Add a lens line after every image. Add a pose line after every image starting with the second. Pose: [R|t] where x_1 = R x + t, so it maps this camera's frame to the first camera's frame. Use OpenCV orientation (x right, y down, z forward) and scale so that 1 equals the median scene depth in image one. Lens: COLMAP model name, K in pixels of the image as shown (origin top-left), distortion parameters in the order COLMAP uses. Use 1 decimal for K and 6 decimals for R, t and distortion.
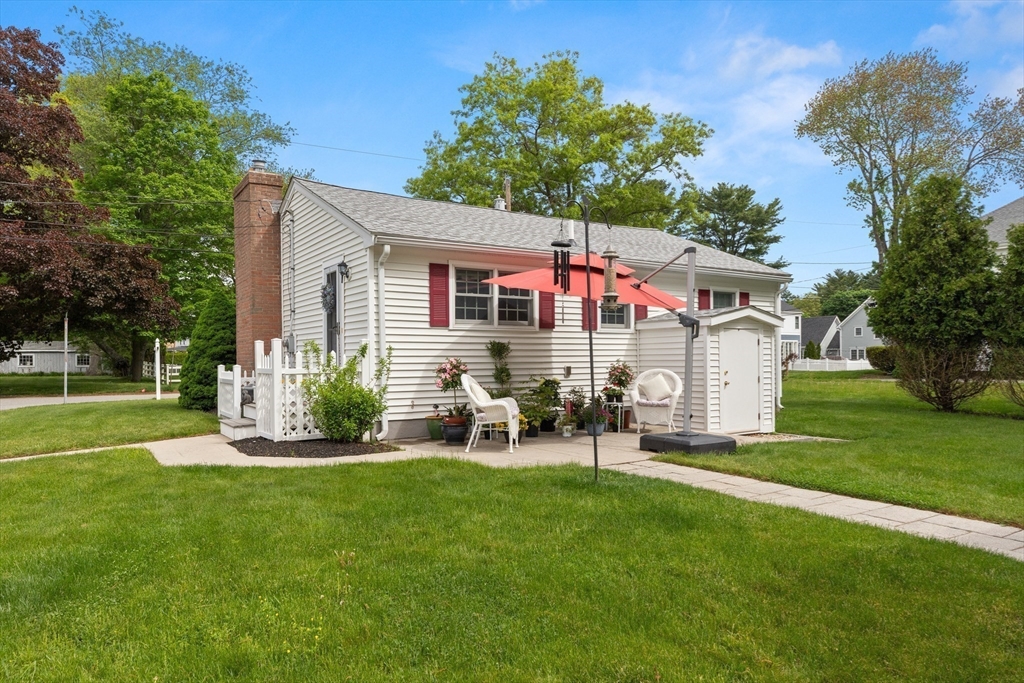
lens RADIAL K [[658.4, 0, 509.9], [0, 658.4, 359.9], [0, 0, 1]] dist [0.004349, 0.003457]
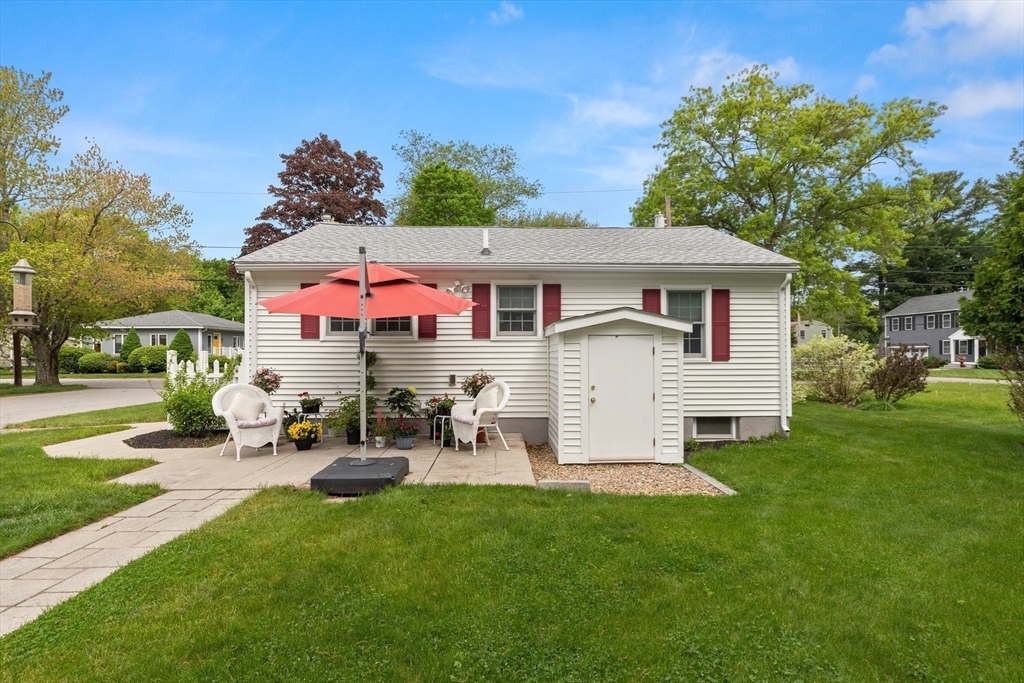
lens RADIAL K [[500.7, 0, 516.0], [0, 500.7, 351.3], [0, 0, 1]] dist [-0.001023, -0.000876]
pose [[0.853346, 0.003886, -0.521330, 0.220212], [-0.006886, 0.999969, -0.003817, -0.009162], [0.521299, 0.006848, 0.853346, 0.150015]]
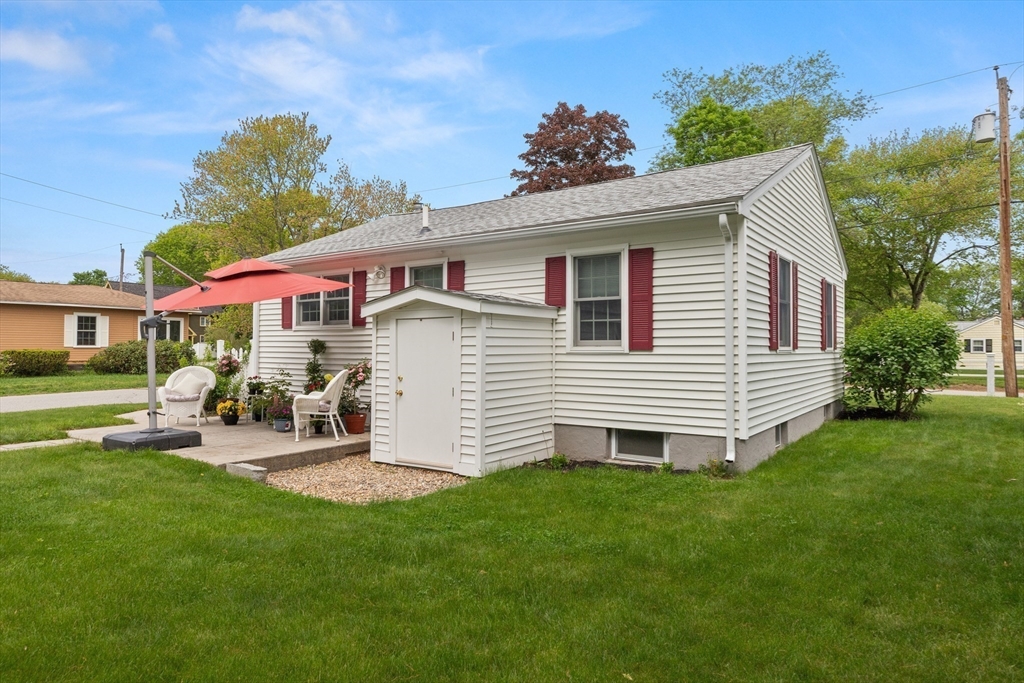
lens RADIAL K [[623.6, 0, 512.0], [0, 623.6, 341.5], [0, 0, 1]] dist [0.001975, 0.000342]
pose [[0.370667, -0.002955, -0.928761, 0.392659], [-0.007936, 0.999948, -0.006349, -0.007307], [0.928732, 0.009724, 0.370625, 0.324152]]
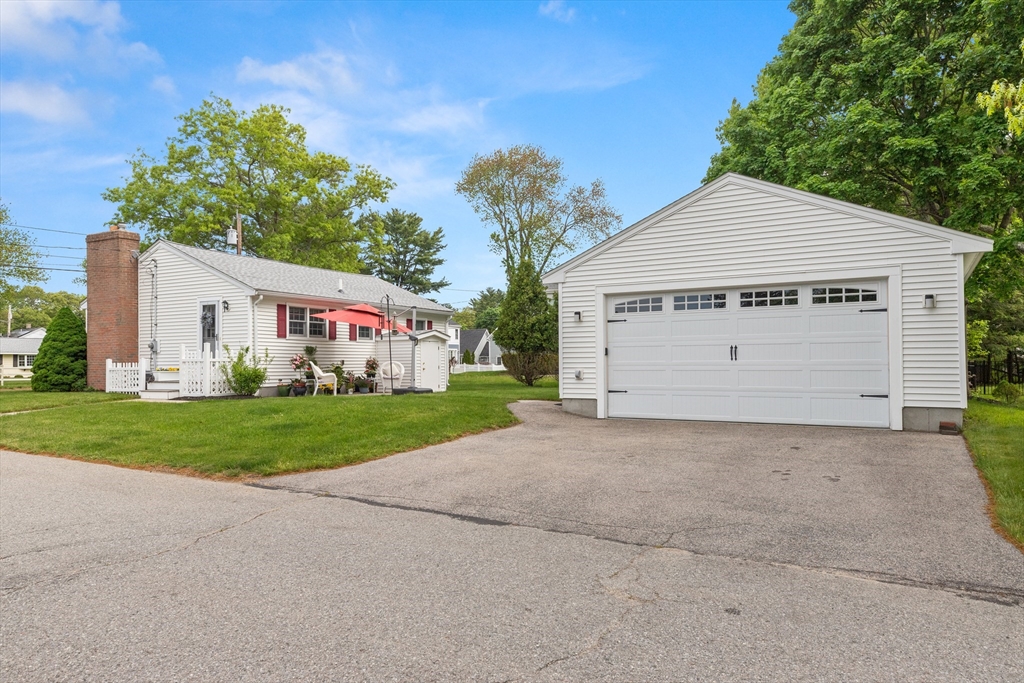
lens RADIAL K [[669.0, 0, 510.5], [0, 669.0, 359.7], [0, 0, 1]] dist [0.030304, -0.000119]
pose [[0.881800, 0.003331, 0.471612, -0.147268], [0.002320, 0.999932, -0.011400, 0.012110], [-0.471618, 0.011146, 0.881732, -0.338589]]
